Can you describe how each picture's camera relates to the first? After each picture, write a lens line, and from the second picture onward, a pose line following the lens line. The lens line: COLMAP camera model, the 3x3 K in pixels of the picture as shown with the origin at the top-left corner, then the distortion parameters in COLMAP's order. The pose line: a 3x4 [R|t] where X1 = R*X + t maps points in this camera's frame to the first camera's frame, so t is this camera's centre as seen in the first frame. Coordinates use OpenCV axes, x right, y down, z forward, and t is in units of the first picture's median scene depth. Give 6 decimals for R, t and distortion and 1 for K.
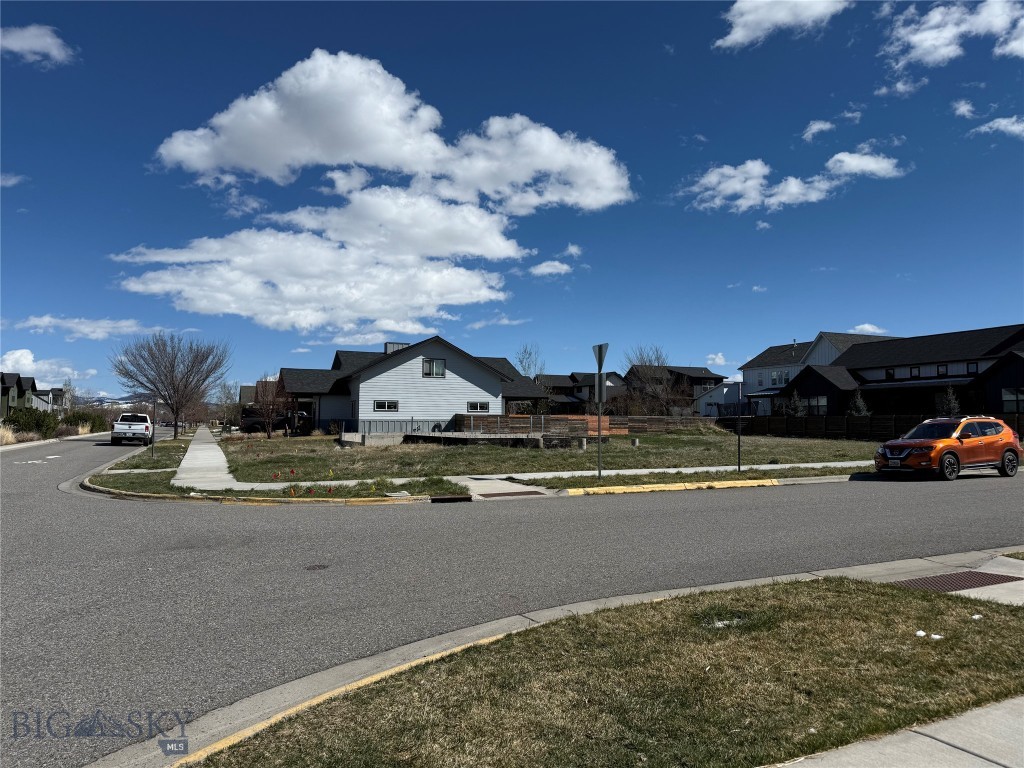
lens RADIAL K [[751.8, 0, 504.3], [0, 751.8, 393.9], [0, 0, 1]] dist [0.060348, -0.066366]
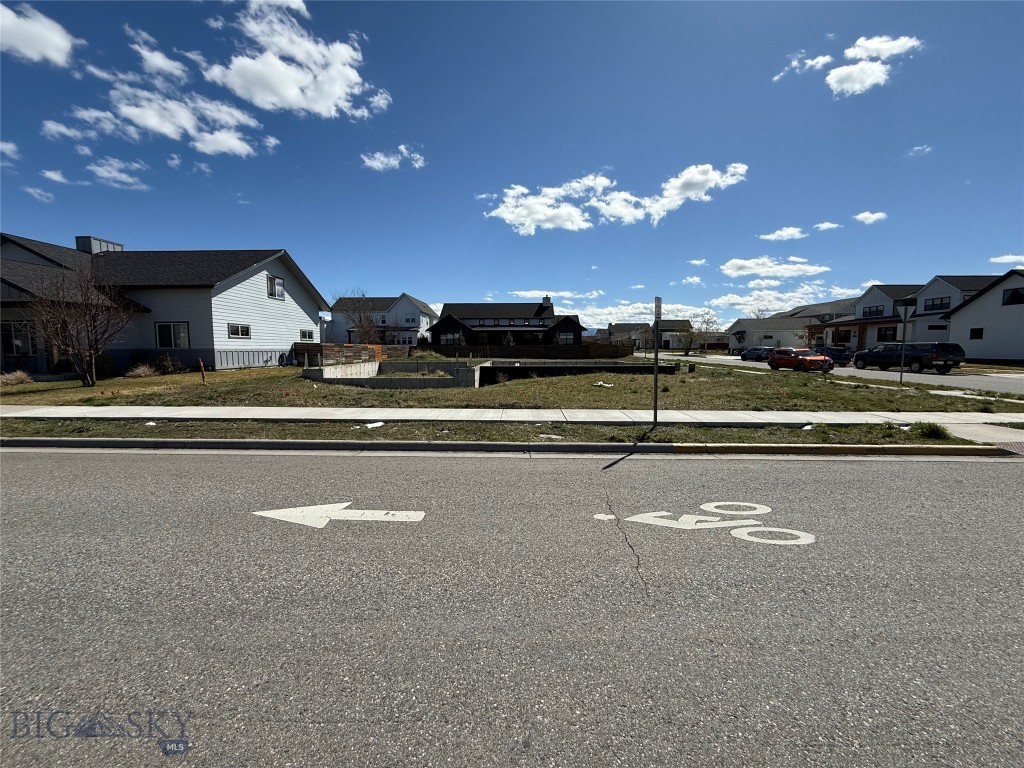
lens RADIAL K [[424.8, 0, 503.9], [0, 424.8, 377.1], [0, 0, 1]] dist [-0.002459, 0.001511]
pose [[0.396879, -0.065859, 0.915505, -0.435959], [-0.030206, 0.995945, 0.084740, 0.017334], [-0.917374, -0.061286, 0.393281, 0.576645]]
